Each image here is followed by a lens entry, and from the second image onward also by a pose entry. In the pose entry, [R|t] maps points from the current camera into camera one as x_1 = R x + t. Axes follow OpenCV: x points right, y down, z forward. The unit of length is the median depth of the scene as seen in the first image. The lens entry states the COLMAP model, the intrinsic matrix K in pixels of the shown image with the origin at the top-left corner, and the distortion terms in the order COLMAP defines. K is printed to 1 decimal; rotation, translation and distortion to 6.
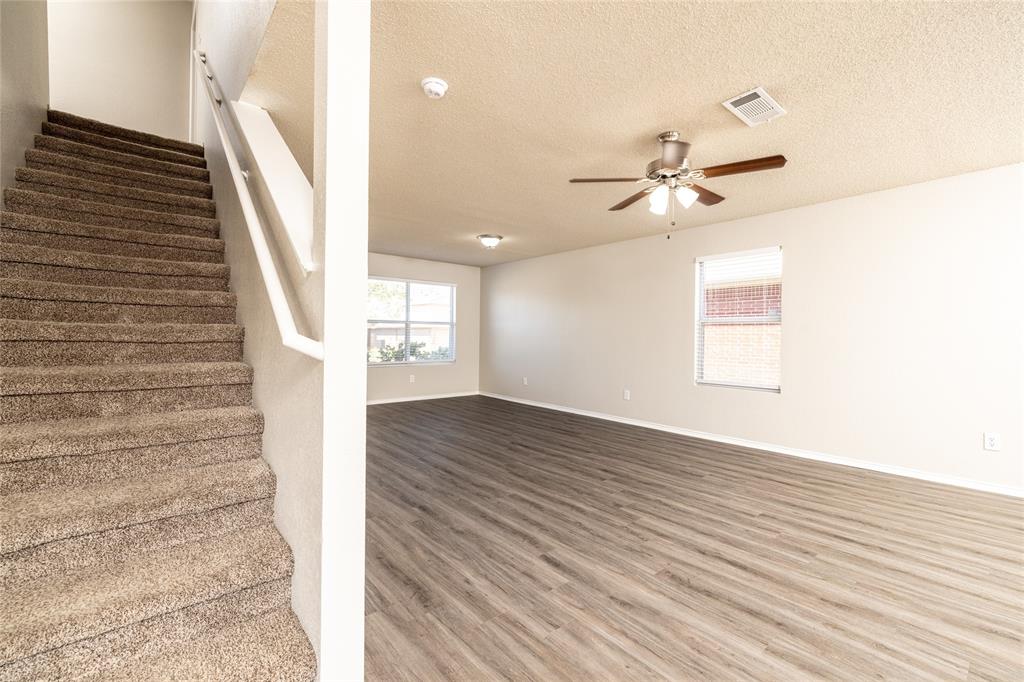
lens RADIAL K [[433.1, 0, 510.6], [0, 433.1, 335.5], [0, 0, 1]] dist [0.002431, -0.000109]
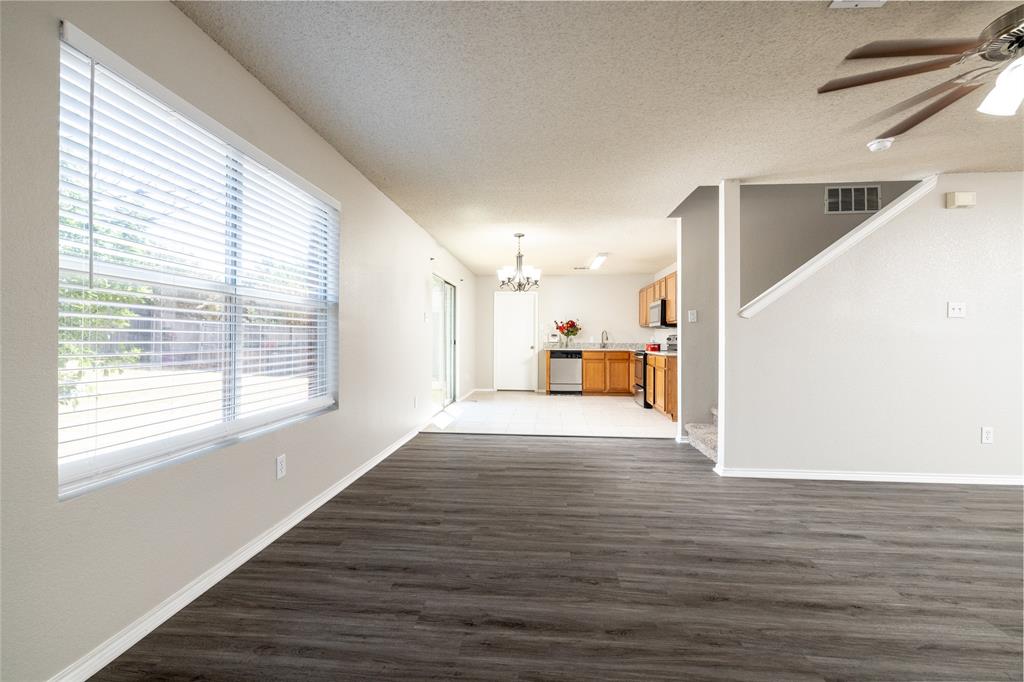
lens RADIAL K [[433.1, 0, 510.6], [0, 433.1, 335.5], [0, 0, 1]] dist [0.002431, -0.000109]
pose [[-0.700701, -0.021138, -0.713142, 1.046654], [-0.009070, 0.999744, -0.020721, 0.017017], [0.713397, -0.008051, -0.700714, 0.790164]]
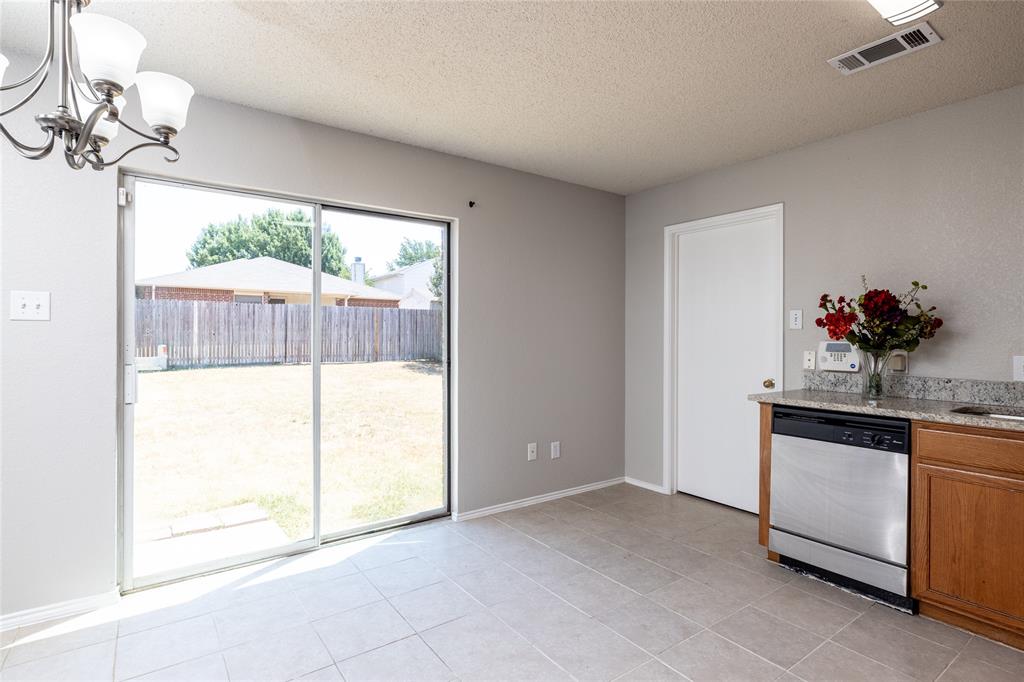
lens RADIAL K [[515.6, 0, 510.6], [0, 515.6, 334.8], [0, 0, 1]] dist [-0.003750, 0.001351]
pose [[-0.997530, -0.016027, 0.068382, -0.617234], [-0.016502, 0.999843, -0.006393, -0.052087], [-0.068269, -0.007505, -0.997639, 0.008396]]
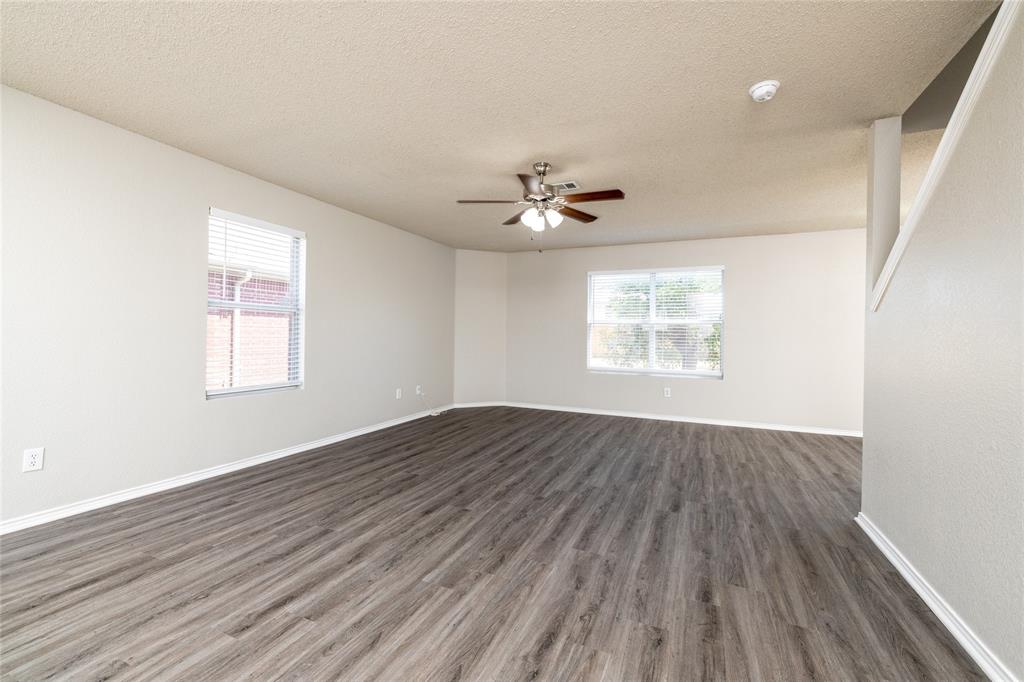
lens RADIAL K [[433.1, 0, 510.6], [0, 433.1, 335.5], [0, 0, 1]] dist [0.002431, -0.000109]
pose [[-0.441342, -0.016827, 0.897181, -0.583750], [-0.026198, 0.999640, 0.005862, -0.000163], [-0.896957, -0.020917, -0.441623, 1.386325]]
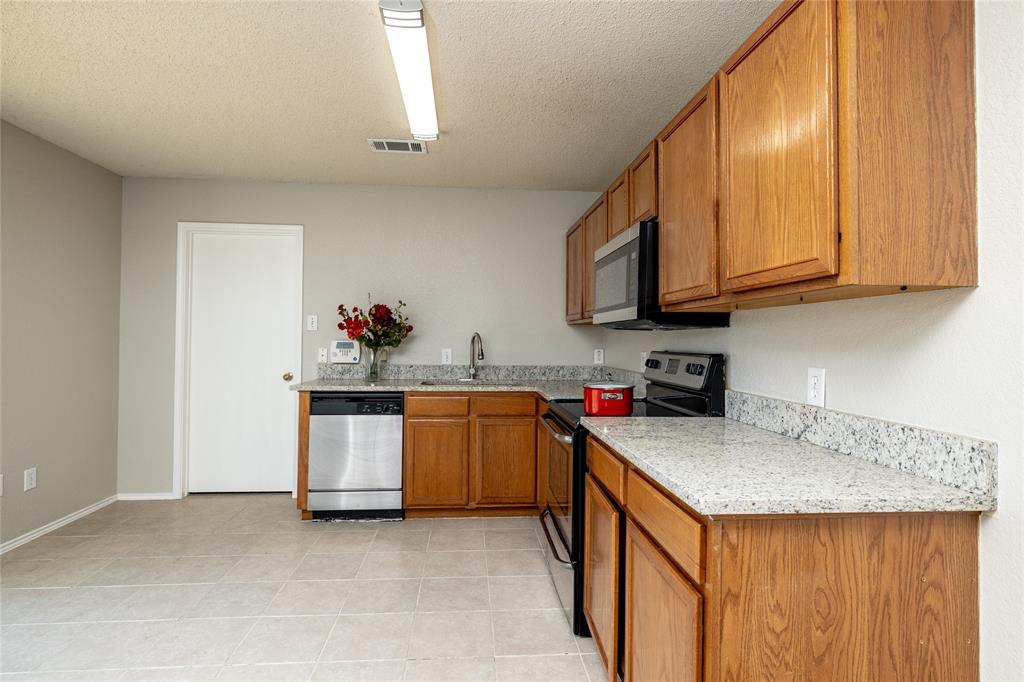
lens RADIAL K [[515.6, 0, 510.6], [0, 515.6, 334.8], [0, 0, 1]] dist [-0.003750, 0.001351]
pose [[-0.570822, -0.025947, -0.820664, -0.359462], [-0.012839, 0.999660, -0.022676, -0.046656], [0.820973, -0.002407, -0.570962, 0.063139]]
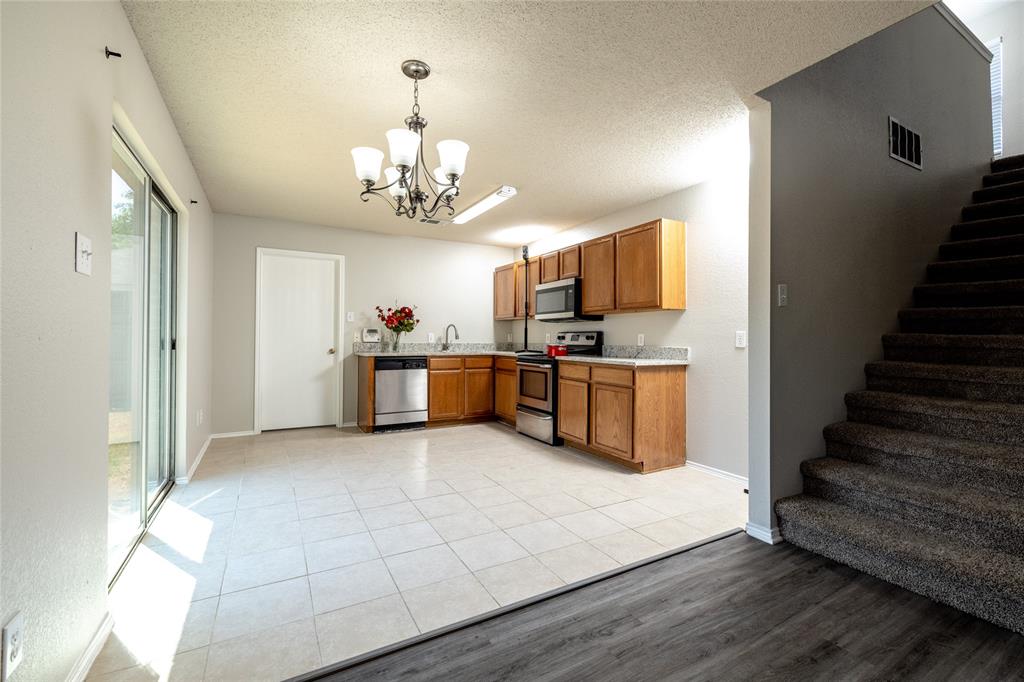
lens RADIAL K [[433.1, 0, 510.6], [0, 433.1, 335.5], [0, 0, 1]] dist [0.002431, -0.000109]
pose [[-0.181460, -0.019013, -0.983214, 0.419870], [-0.003510, 0.999819, -0.018686, 0.002772], [0.983392, 0.000060, -0.181494, -0.132146]]
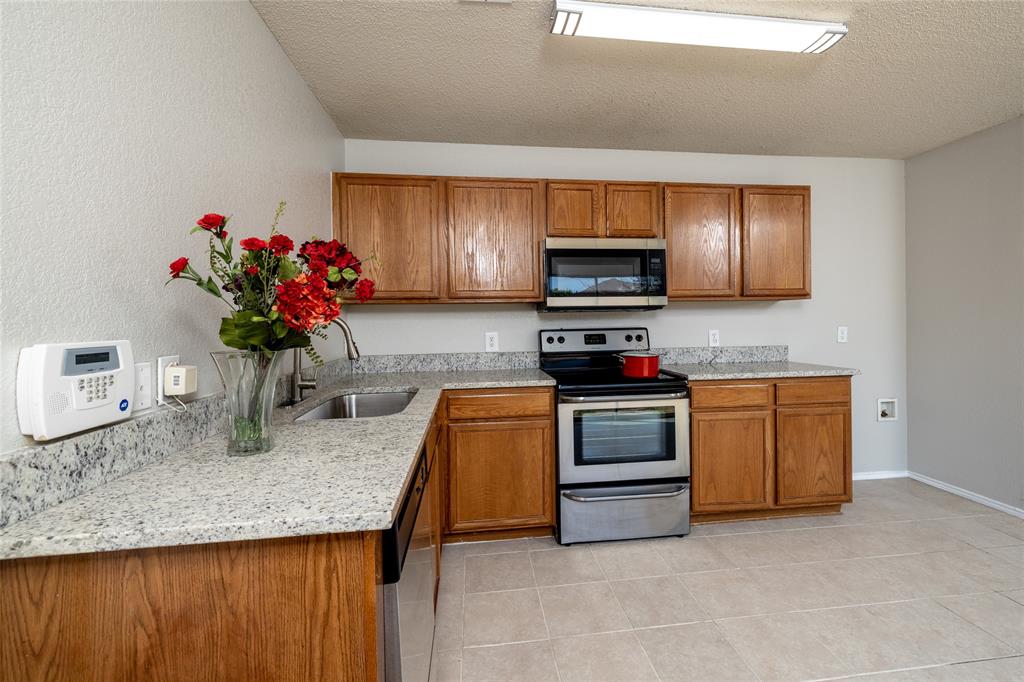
lens RADIAL K [[448.0, 0, 527.6], [0, 448.0, 323.4], [0, 0, 1]] dist [0.002234, 0.000249]
pose [[0.845426, -0.021525, -0.533658, -0.772902], [0.028329, 0.999588, 0.004561, -0.060805], [0.533340, -0.018974, 0.845688, -1.065394]]
